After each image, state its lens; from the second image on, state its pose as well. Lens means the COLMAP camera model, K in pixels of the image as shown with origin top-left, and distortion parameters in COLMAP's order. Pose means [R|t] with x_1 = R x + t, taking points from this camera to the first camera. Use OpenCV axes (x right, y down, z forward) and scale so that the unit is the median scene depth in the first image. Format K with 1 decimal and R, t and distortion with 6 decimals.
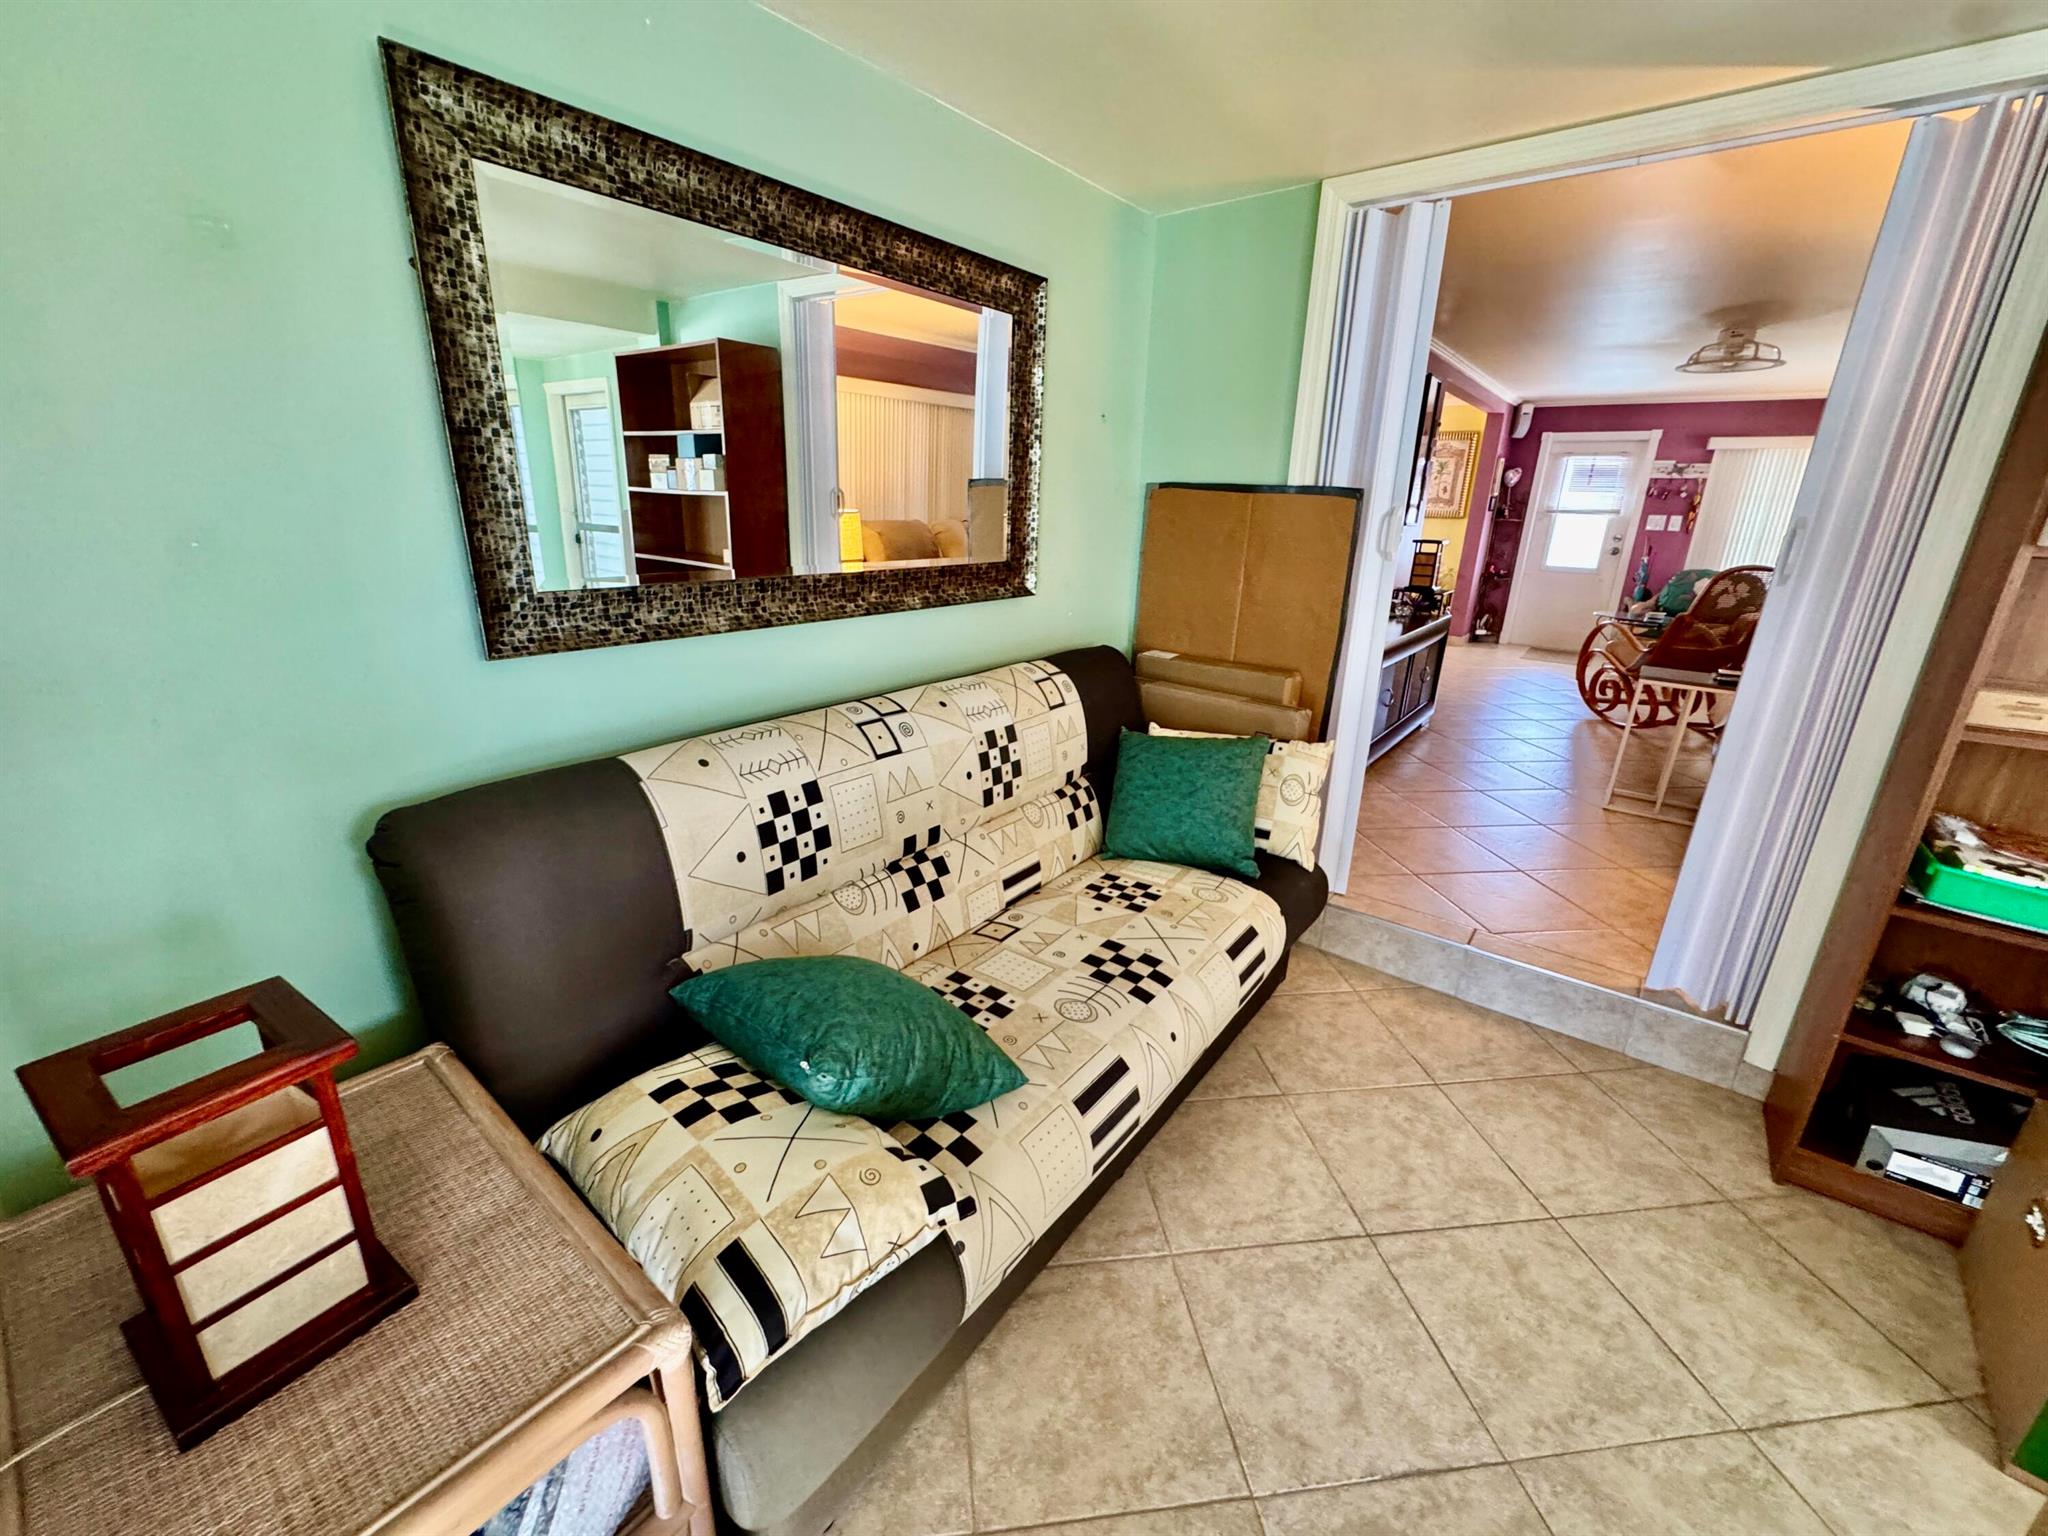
lens RADIAL K [[822.8, 0, 1017.2], [0, 822.8, 766.4], [0, 0, 1]] dist [-0.004103, 0.000360]
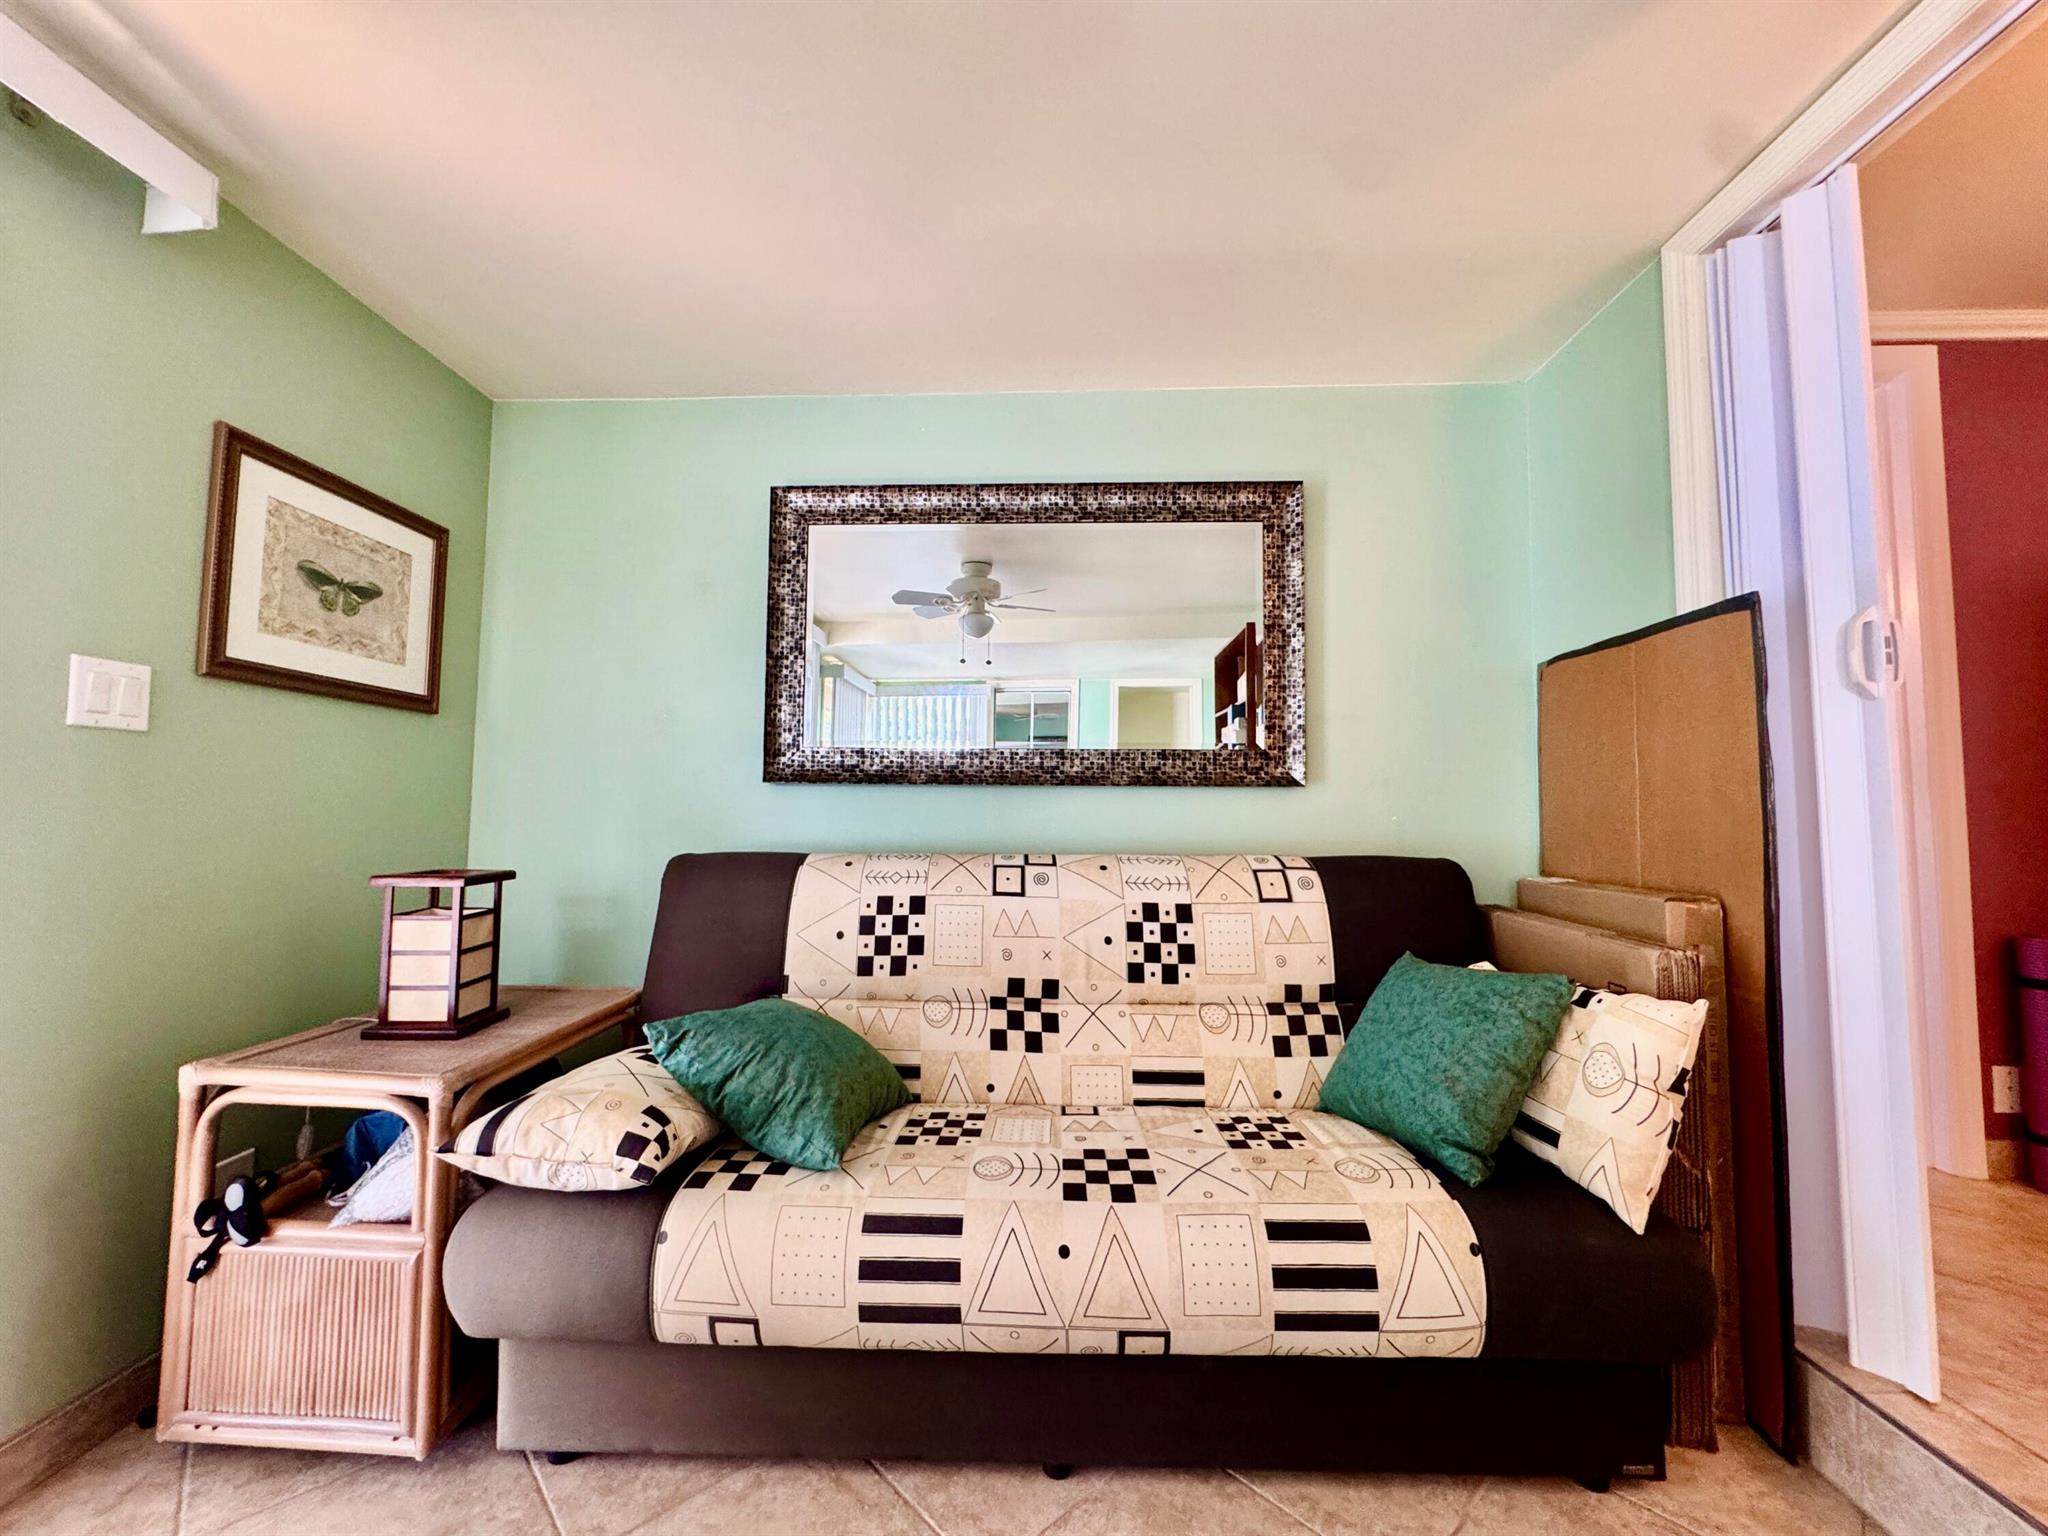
lens RADIAL K [[822.8, 0, 1022.1], [0, 822.8, 765.3], [0, 0, 1]] dist [-0.004103, 0.000360]
pose [[0.582161, -0.069696, -0.810081, 0.667794], [-0.248479, 0.933403, -0.258875, 0.092473], [0.774175, 0.351995, 0.526073, 0.330622]]
